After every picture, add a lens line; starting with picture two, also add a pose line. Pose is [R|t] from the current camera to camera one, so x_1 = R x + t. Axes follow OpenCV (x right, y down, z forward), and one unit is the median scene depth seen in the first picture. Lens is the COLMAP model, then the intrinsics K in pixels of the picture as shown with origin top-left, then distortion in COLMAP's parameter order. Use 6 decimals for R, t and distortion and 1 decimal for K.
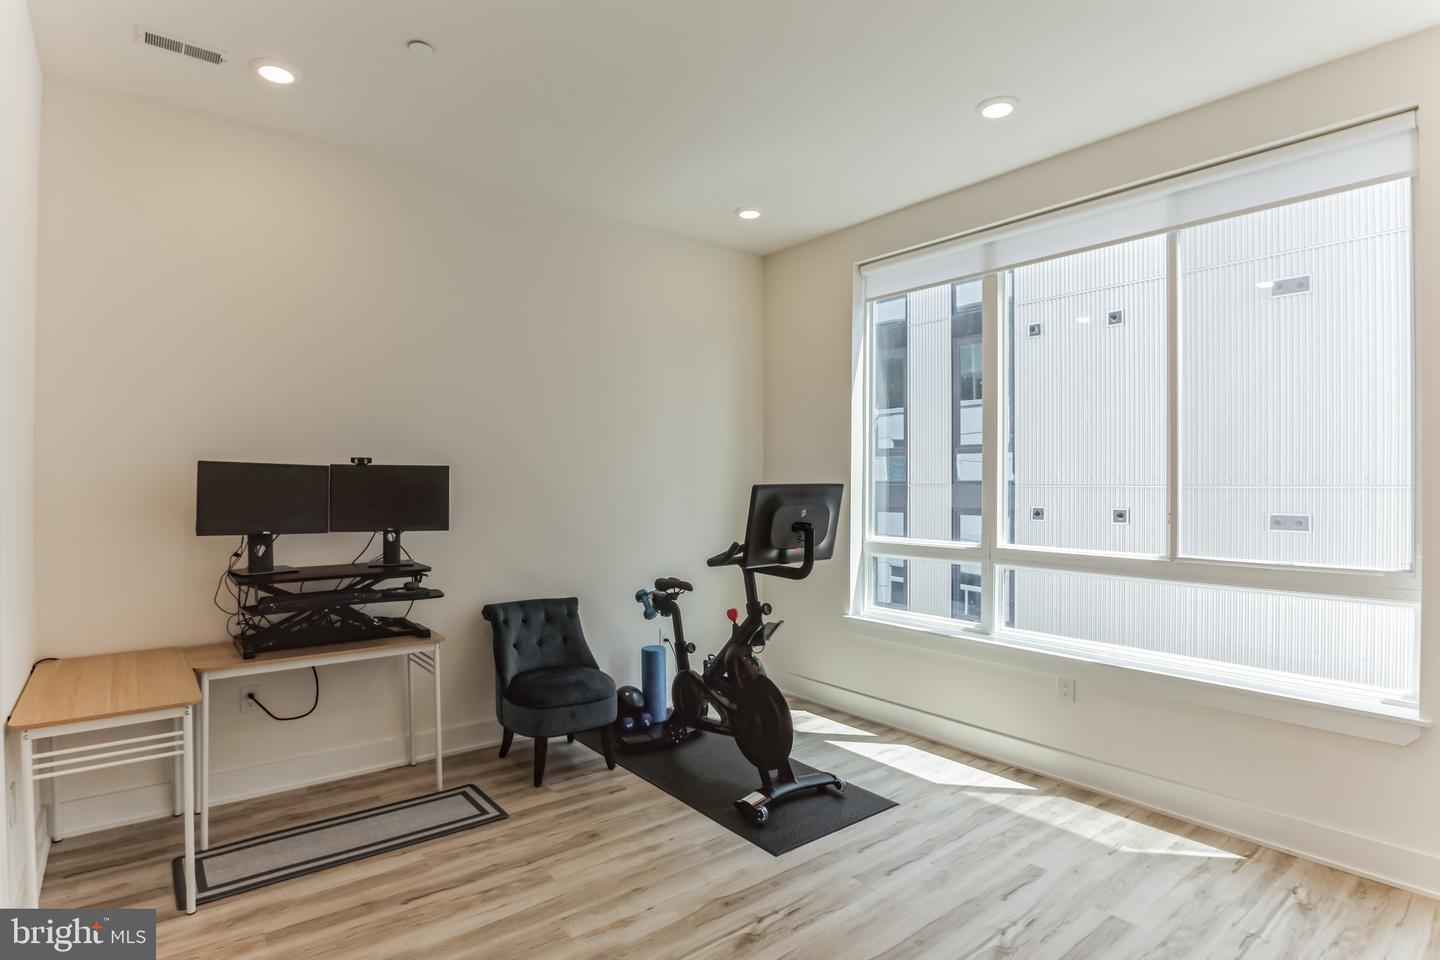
lens RADIAL K [[748.4, 0, 720.0], [0, 748.4, 480.0], [0, 0, 1]] dist [-0.001255, -0.000131]
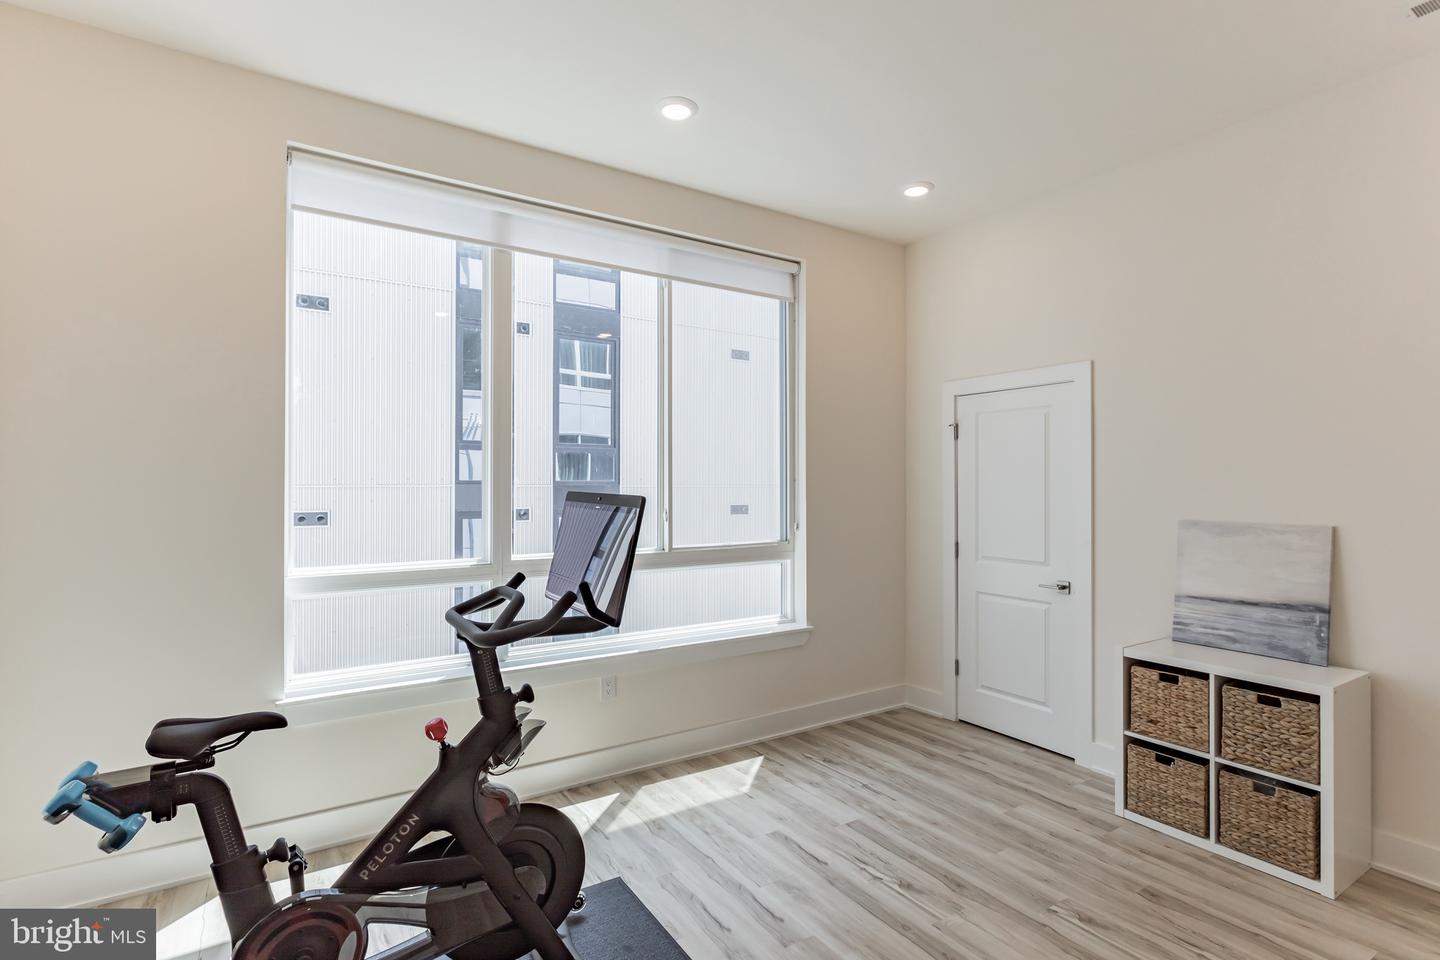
lens RADIAL K [[698.5, 0, 720.0], [0, 698.5, 480.0], [0, 0, 1]] dist [0.003445, 0.000521]
pose [[0.113889, 0.000908, 0.993493, -0.527581], [-0.006330, 0.999980, -0.000188, -0.008046], [-0.993473, -0.006267, 0.113892, 0.815746]]
